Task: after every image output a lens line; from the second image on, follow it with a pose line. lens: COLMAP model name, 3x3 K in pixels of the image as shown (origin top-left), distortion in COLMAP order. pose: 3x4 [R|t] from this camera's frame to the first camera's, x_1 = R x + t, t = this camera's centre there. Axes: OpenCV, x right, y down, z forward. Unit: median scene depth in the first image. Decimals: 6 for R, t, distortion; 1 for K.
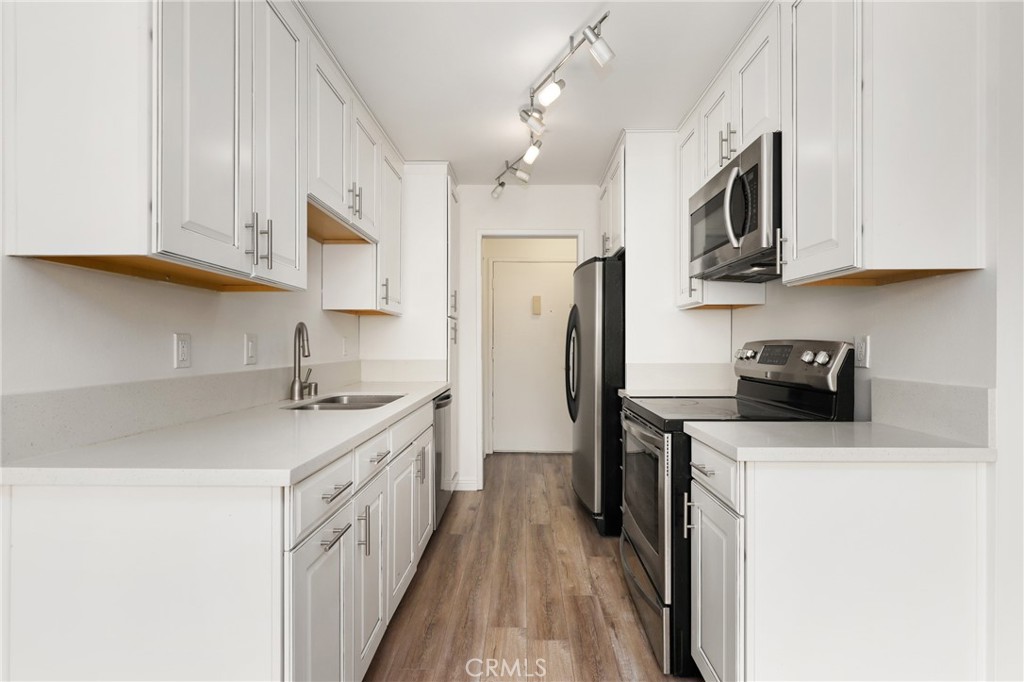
lens RADIAL K [[479.8, 0, 517.3], [0, 479.8, 343.4], [0, 0, 1]] dist [0.000333, -0.000017]
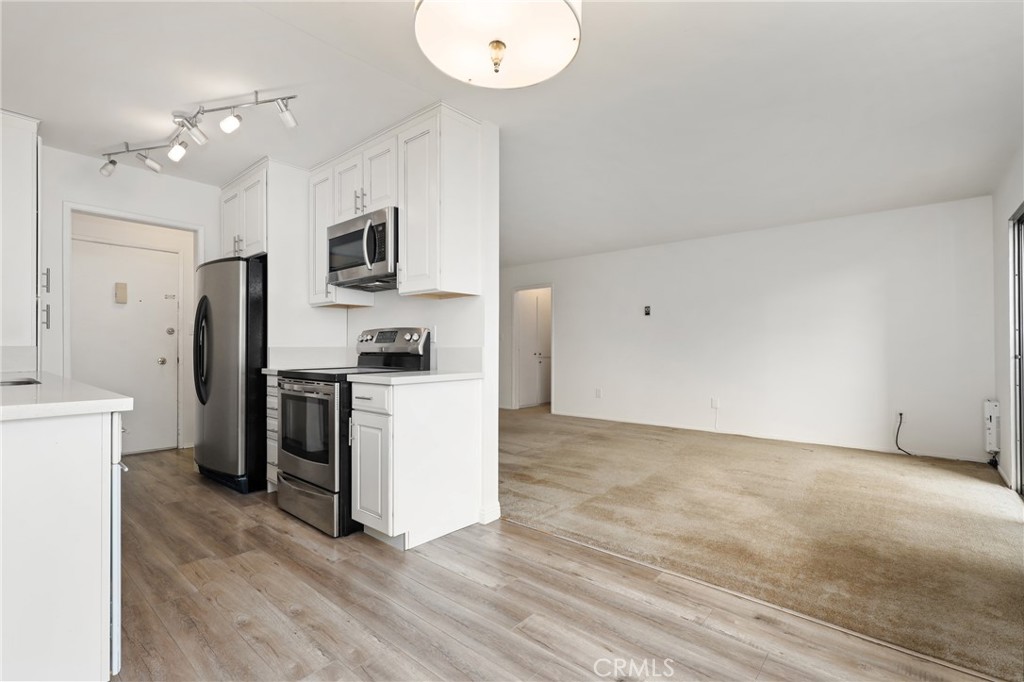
lens RADIAL K [[465.7, 0, 514.0], [0, 465.7, 348.0], [0, 0, 1]] dist [0.000928, 0.000167]
pose [[0.639934, -0.000108, 0.768430, -0.371750], [-0.000409, 1.000000, 0.000482, 0.055724], [-0.768430, -0.000623, 0.639934, -0.319385]]
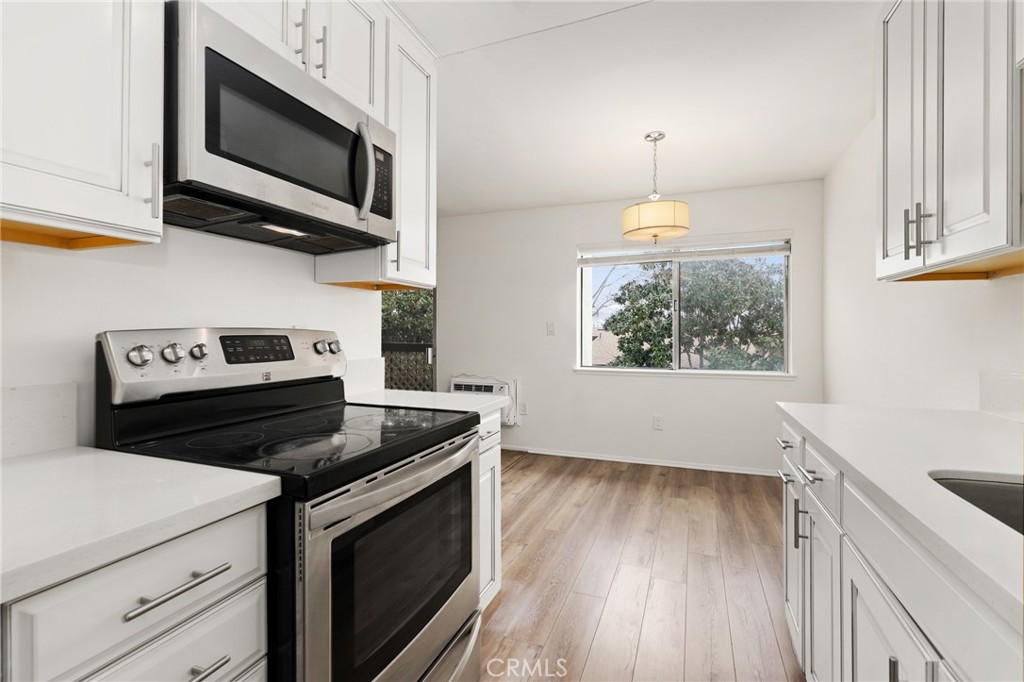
lens RADIAL K [[479.8, 0, 517.3], [0, 479.8, 343.4], [0, 0, 1]] dist [0.000333, -0.000017]
pose [[-0.942270, -0.009323, 0.334725, -0.066232], [-0.001050, 0.999690, 0.024888, -0.004237], [-0.334854, 0.023100, -0.941987, 1.448127]]
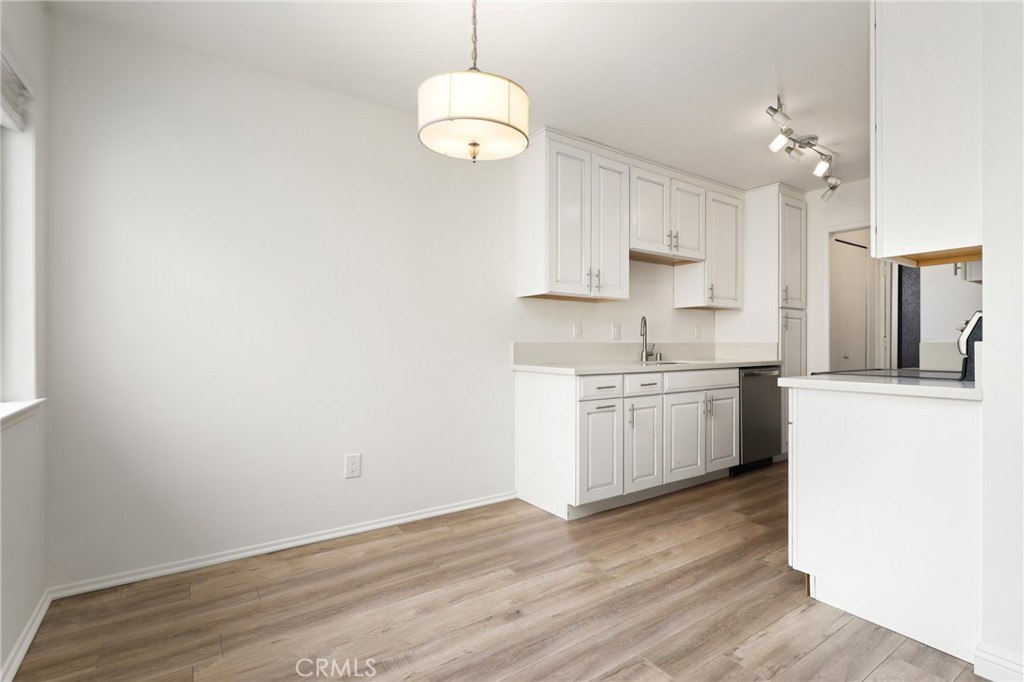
lens RADIAL K [[486.5, 0, 531.8], [0, 486.5, 343.5], [0, 0, 1]] dist [0.002785, 0.000158]
pose [[0.593309, -0.000448, -0.804975, 0.743790], [-0.000380, 1.000000, -0.000837, 0.057658], [0.804975, 0.000803, 0.593308, -0.386440]]
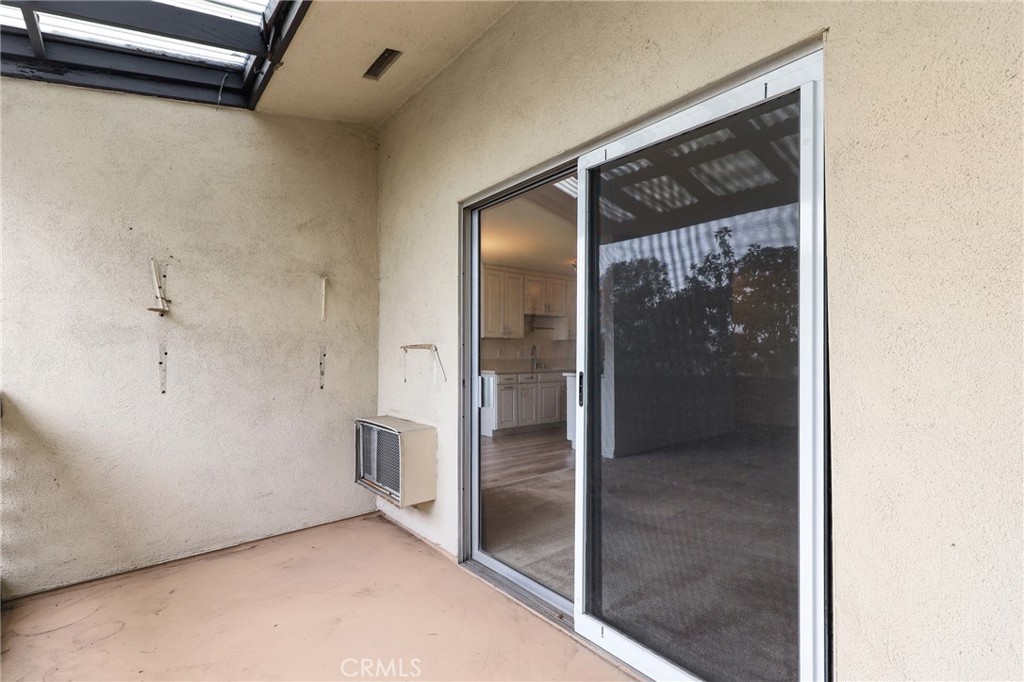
lens RADIAL K [[479.8, 0, 517.3], [0, 479.8, 343.4], [0, 0, 1]] dist [0.000333, -0.000017]
pose [[0.649500, -0.020405, -0.760087, 2.122533], [0.003990, 0.999718, -0.023428, 0.022420], [0.760351, 0.012184, 0.649398, -1.354718]]
